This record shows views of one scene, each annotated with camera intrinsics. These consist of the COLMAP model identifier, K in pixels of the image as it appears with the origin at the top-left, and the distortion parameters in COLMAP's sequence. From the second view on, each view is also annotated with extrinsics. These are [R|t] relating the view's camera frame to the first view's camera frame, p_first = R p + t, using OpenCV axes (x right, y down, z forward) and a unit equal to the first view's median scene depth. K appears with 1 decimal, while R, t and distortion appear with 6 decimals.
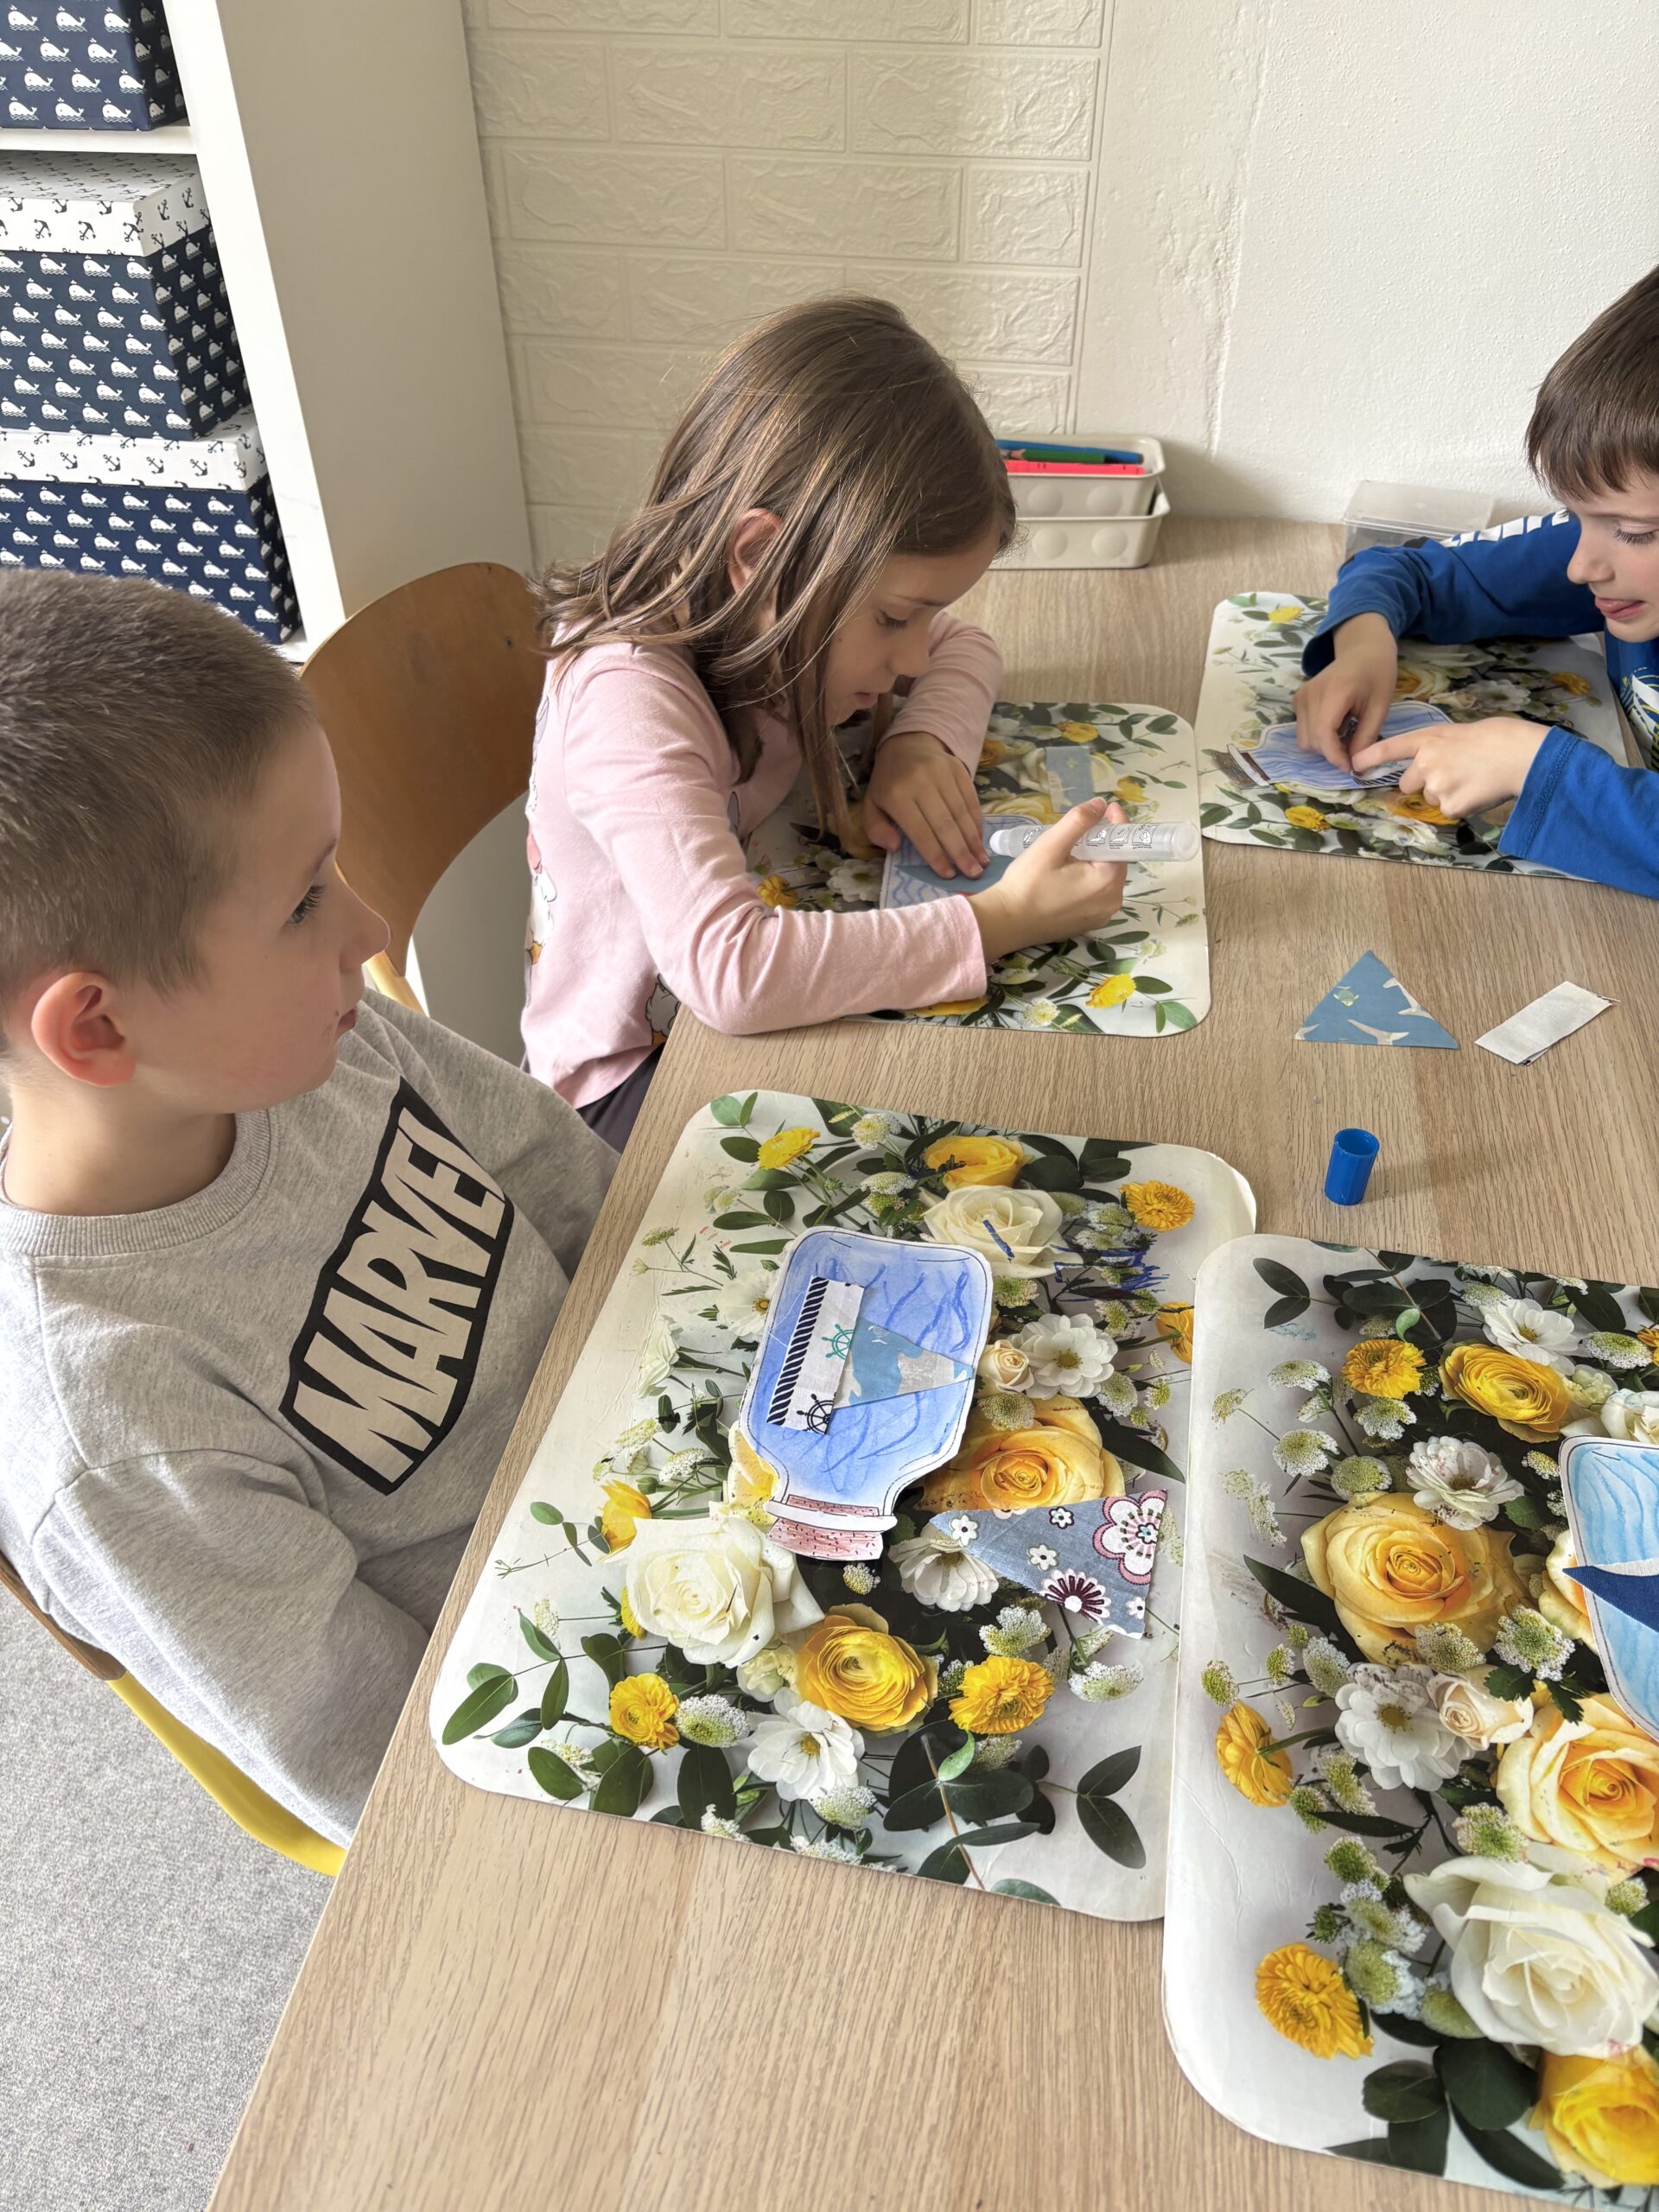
lens RADIAL K [[1648.1, 0, 817.5], [0, 1648.1, 1096.9], [0, 0, 1]] dist [0.084999, -0.090266]
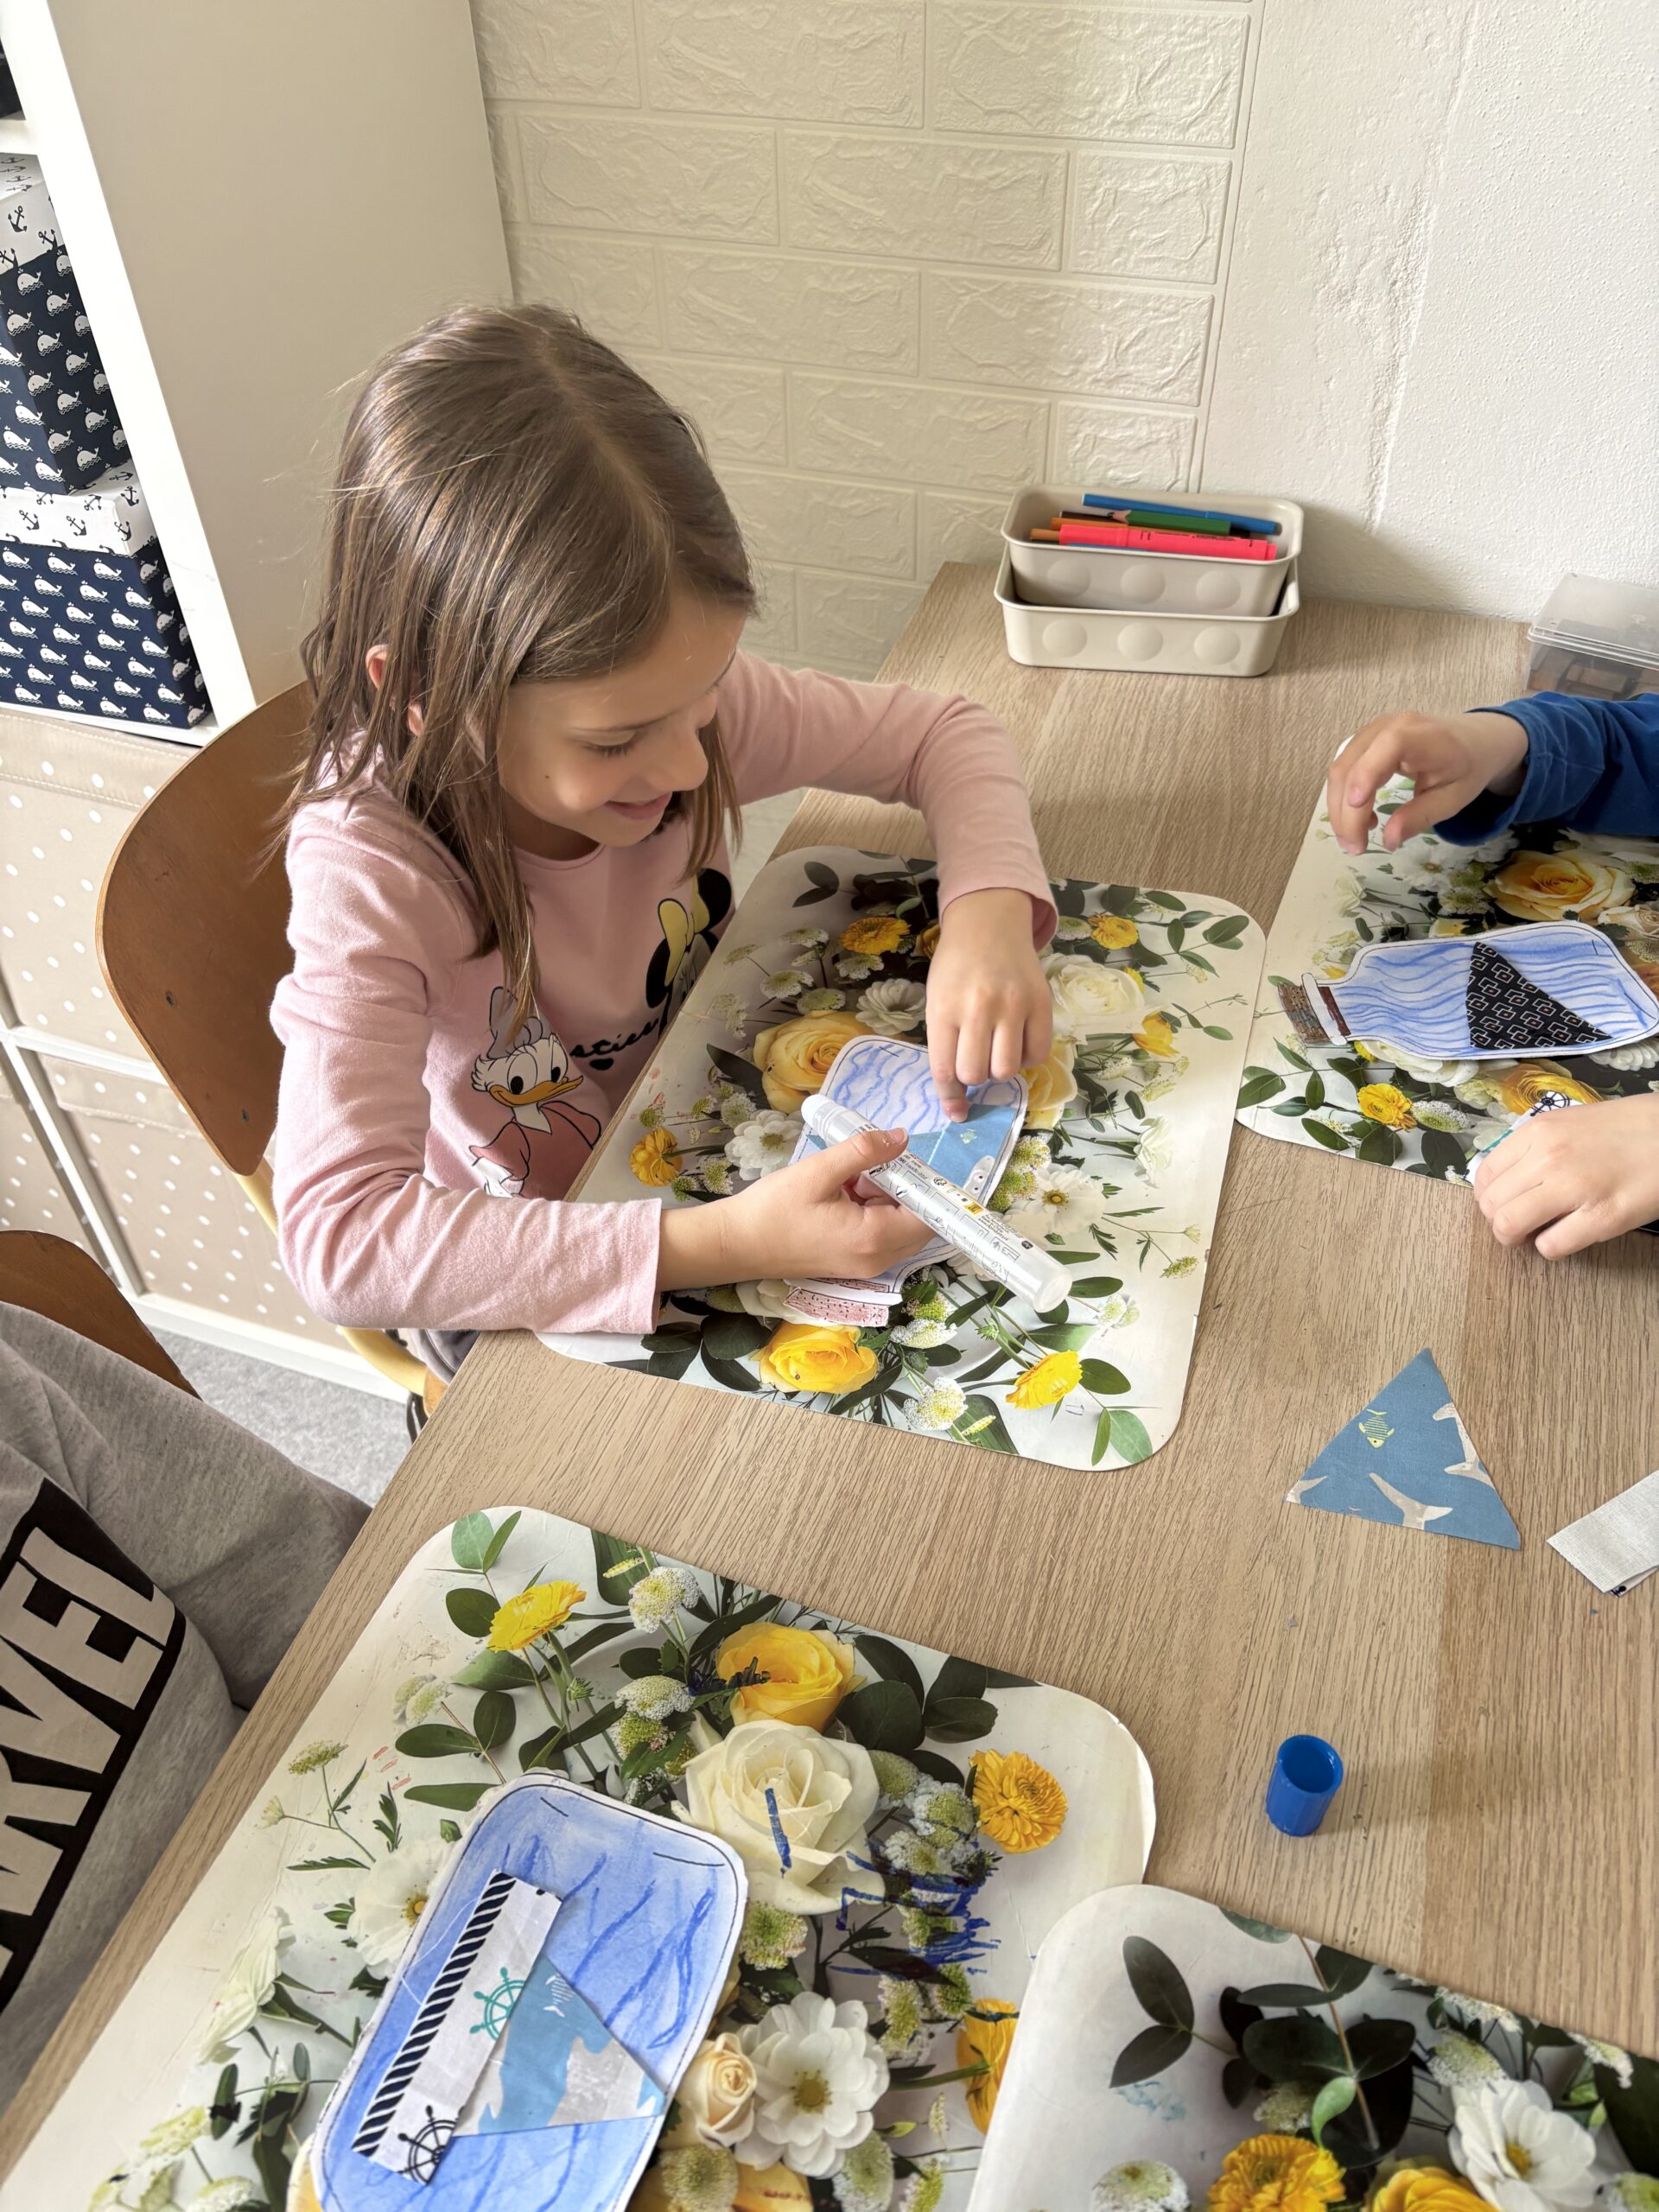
lens RADIAL K [[1659.4, 0, 824.6], [0, 1659.4, 1119.7], [0, 0, 1]] dist [0.058320, -0.068038]
pose [[0.988421, 0.089037, -0.122871, 0.165758], [-0.080649, 0.994165, 0.071642, -0.231198], [0.128533, -0.060903, 0.989833, 0.278042]]
